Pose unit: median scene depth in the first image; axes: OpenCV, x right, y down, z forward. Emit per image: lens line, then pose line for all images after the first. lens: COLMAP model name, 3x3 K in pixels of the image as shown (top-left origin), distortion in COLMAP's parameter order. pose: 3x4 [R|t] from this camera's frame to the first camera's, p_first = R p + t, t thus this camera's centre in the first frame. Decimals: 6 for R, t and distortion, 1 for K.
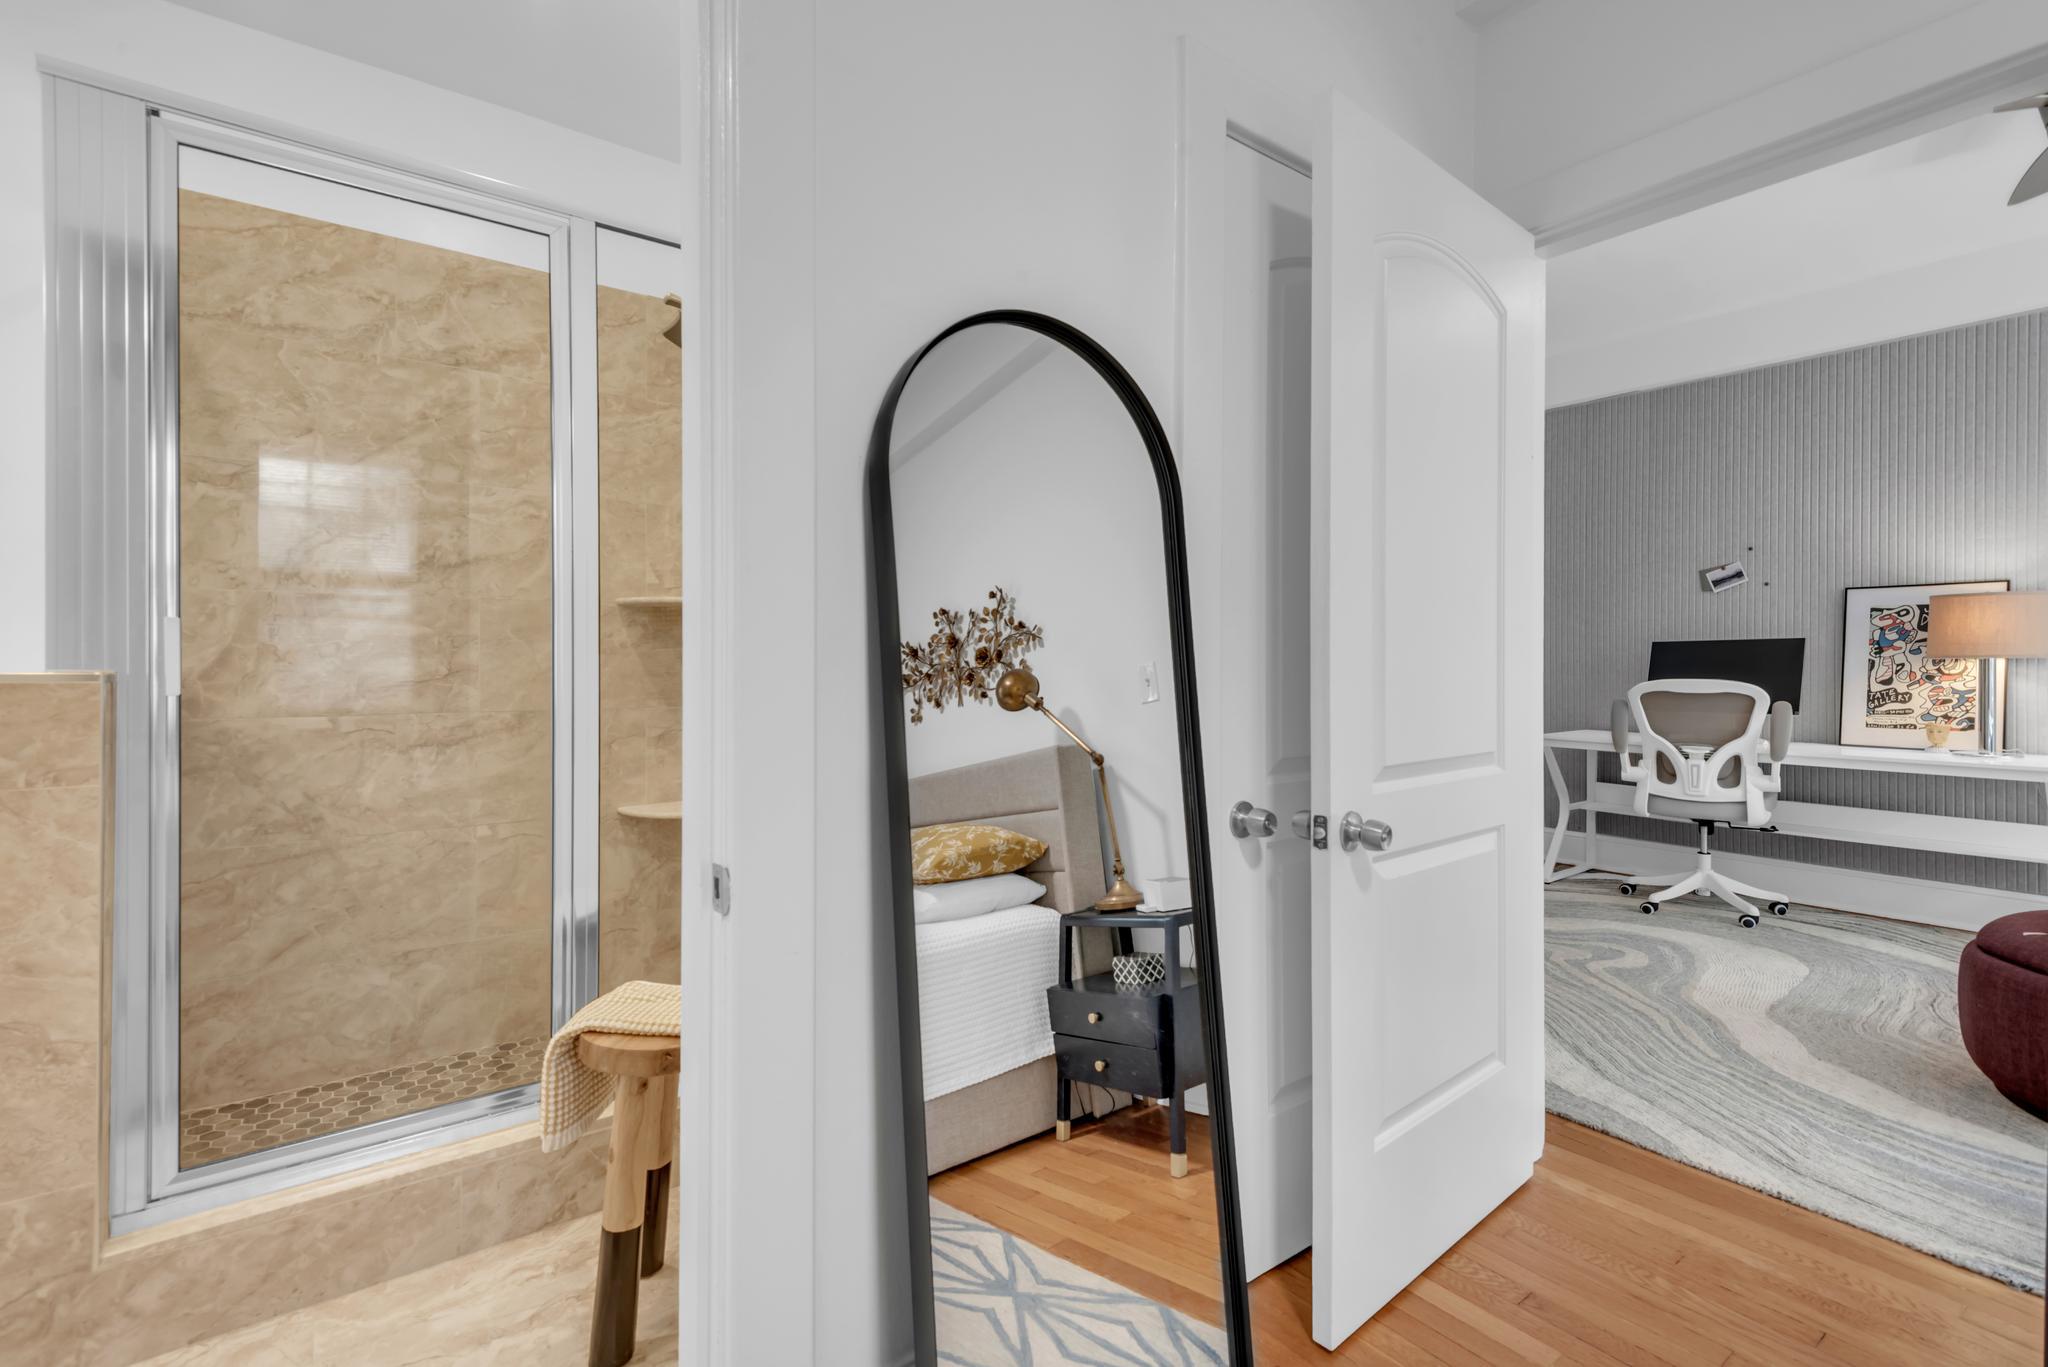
lens RADIAL K [[928.7, 0, 1047.9], [0, 928.7, 668.9], [0, 0, 1]] dist [0.019634, -0.007749]
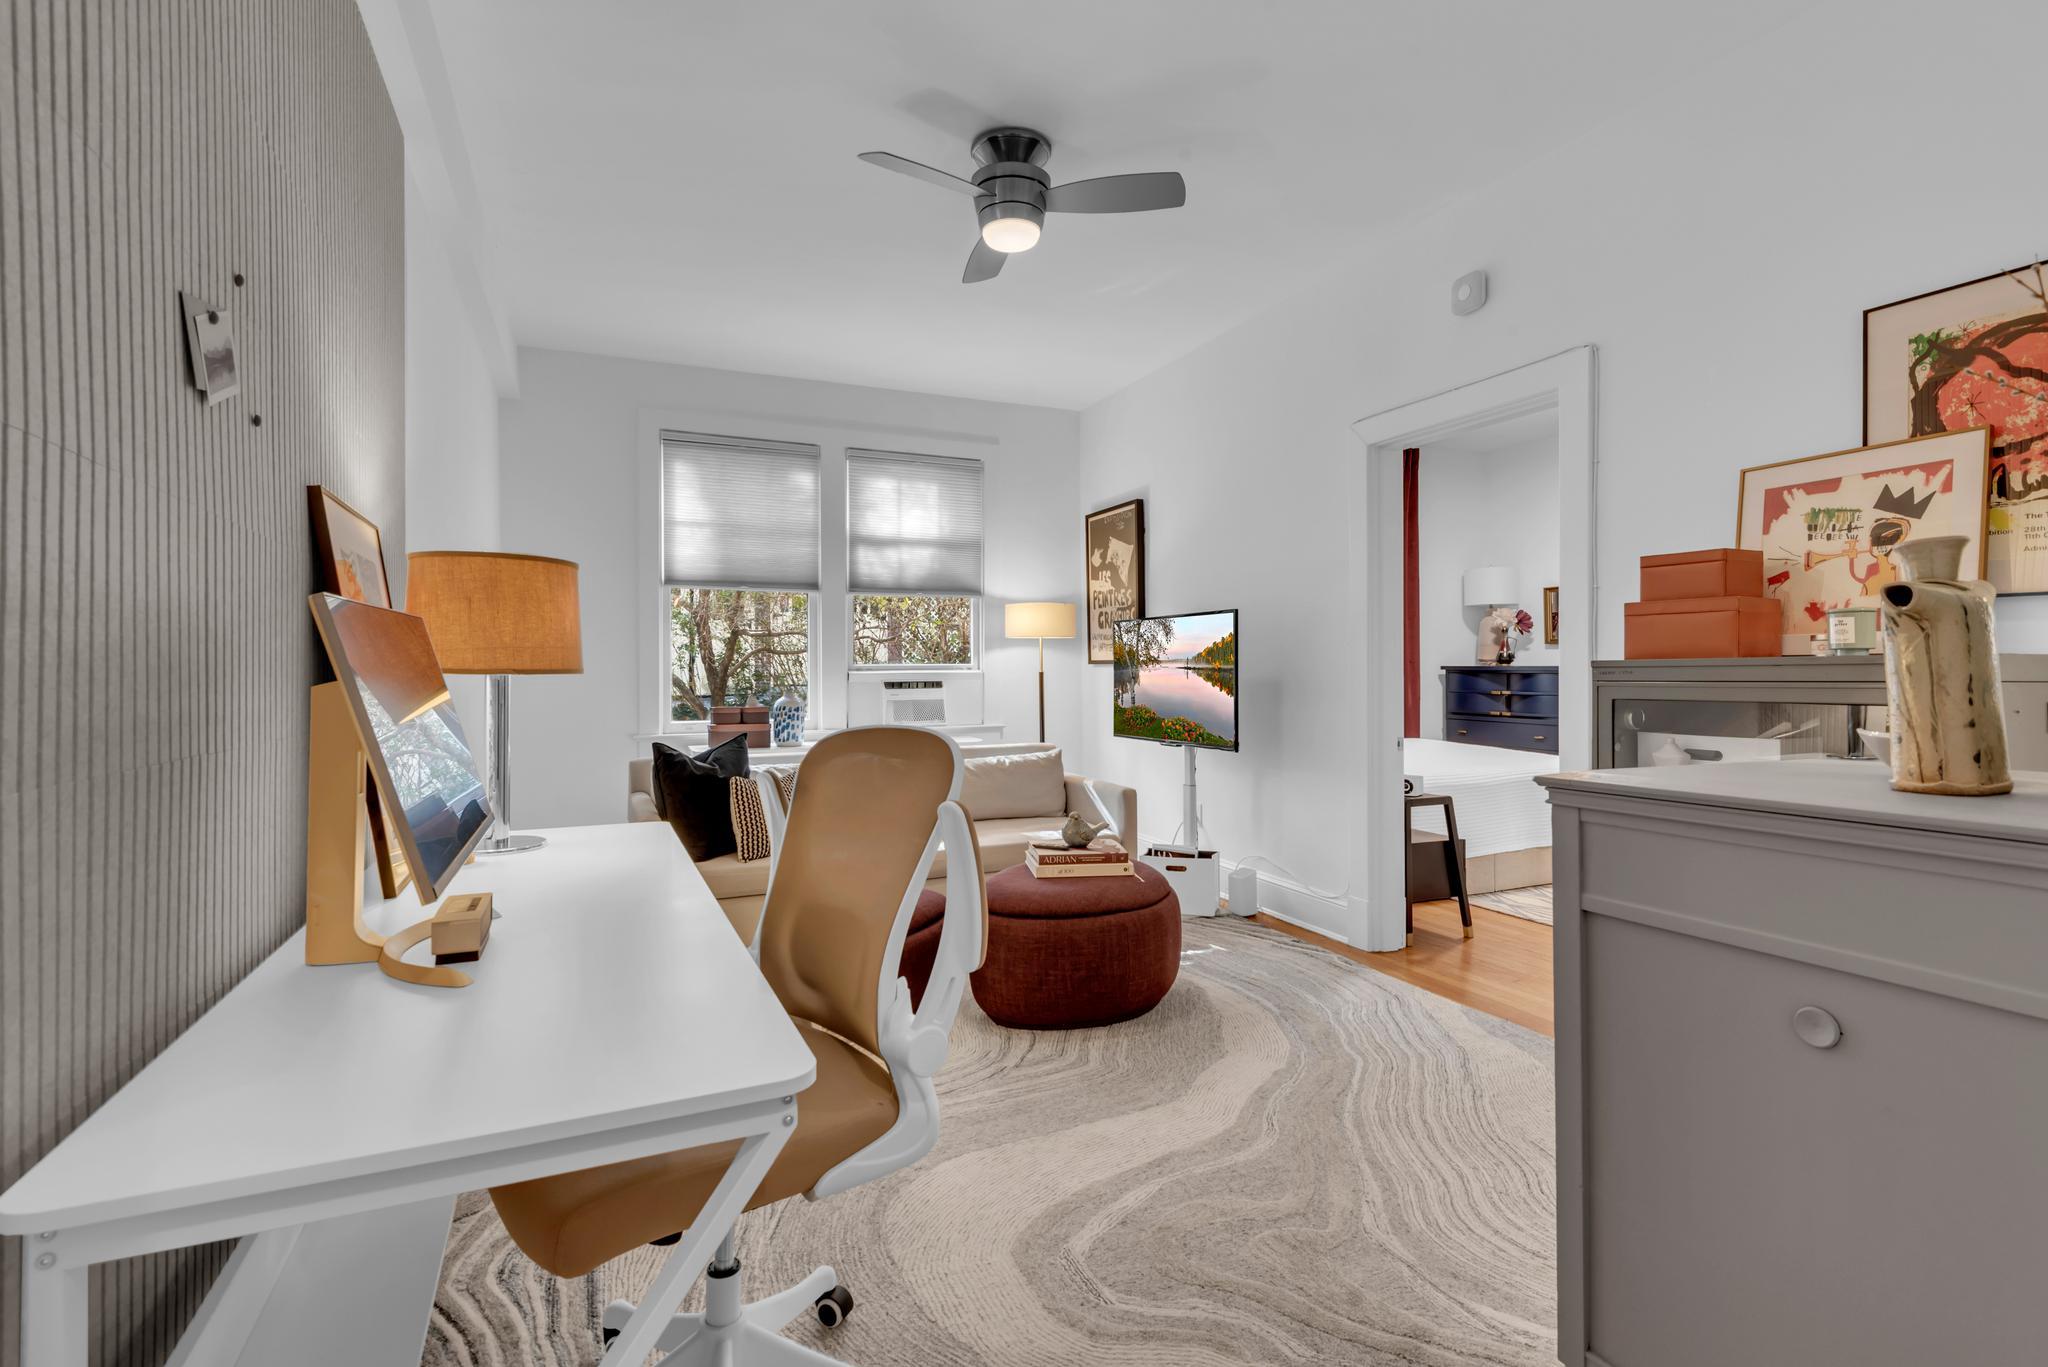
lens RADIAL K [[969.2, 0, 1006.0], [0, 969.2, 675.0], [0, 0, 1]] dist [0.012977, -0.009932]
pose [[-0.968599, 0.003513, 0.248602, 0.761028], [0.005734, 0.999950, 0.008209, -0.020562], [-0.248561, 0.009377, -0.968571, 2.048171]]
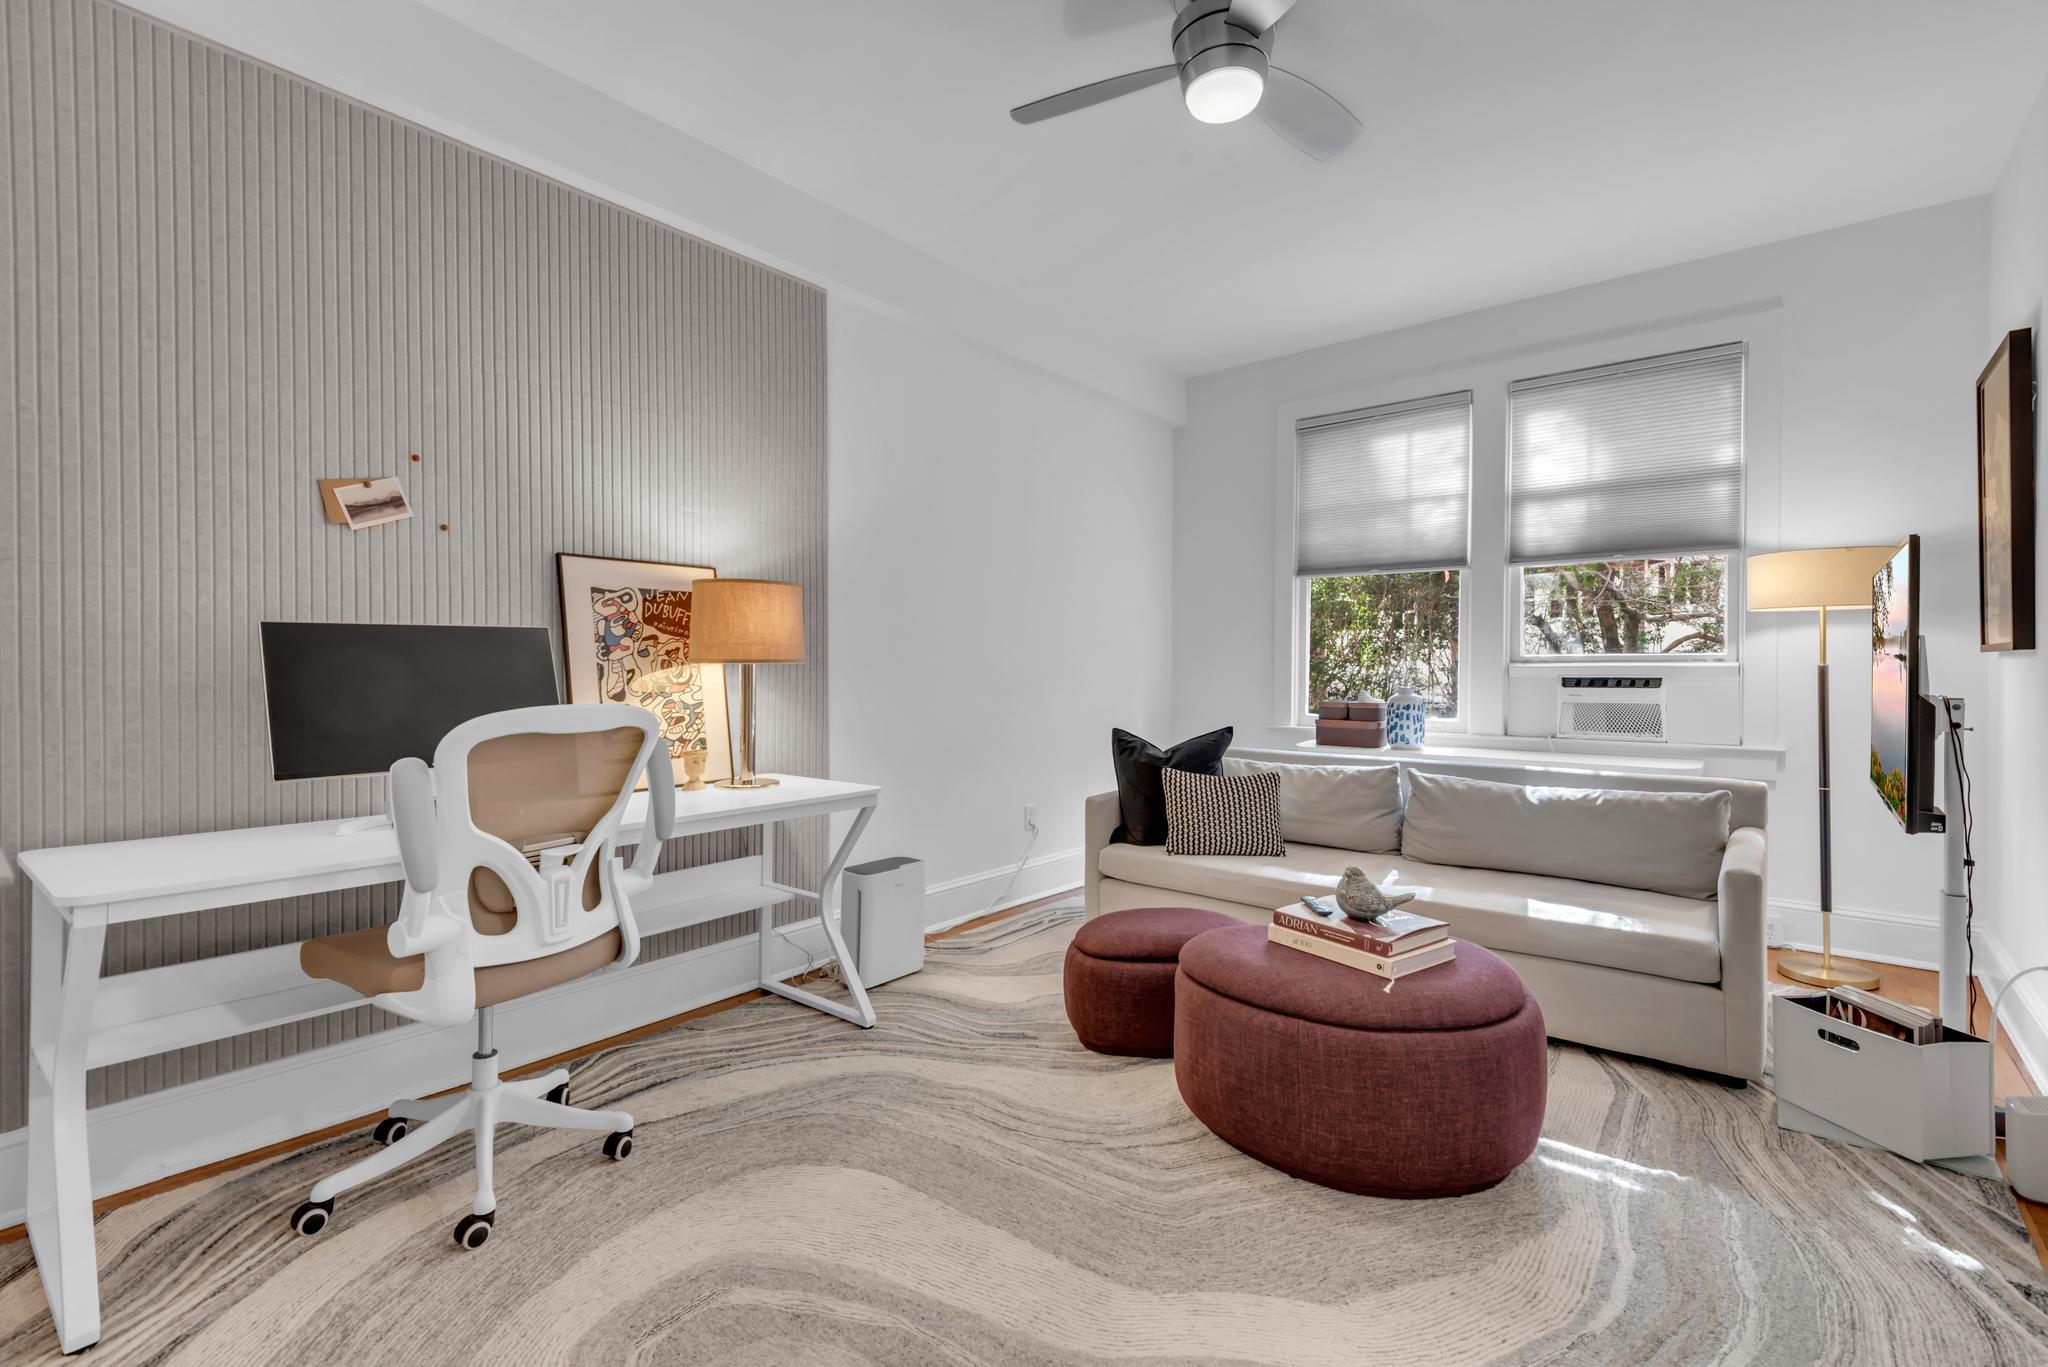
lens RADIAL K [[928.7, 0, 1009.9], [0, 928.7, 669.6], [0, 0, 1]] dist [0.019634, -0.007749]
pose [[-0.215264, -0.006524, 0.976534, 0.246126], [0.001660, 0.999974, 0.007046, -0.015332], [-0.976554, 0.003138, -0.215248, 1.306022]]
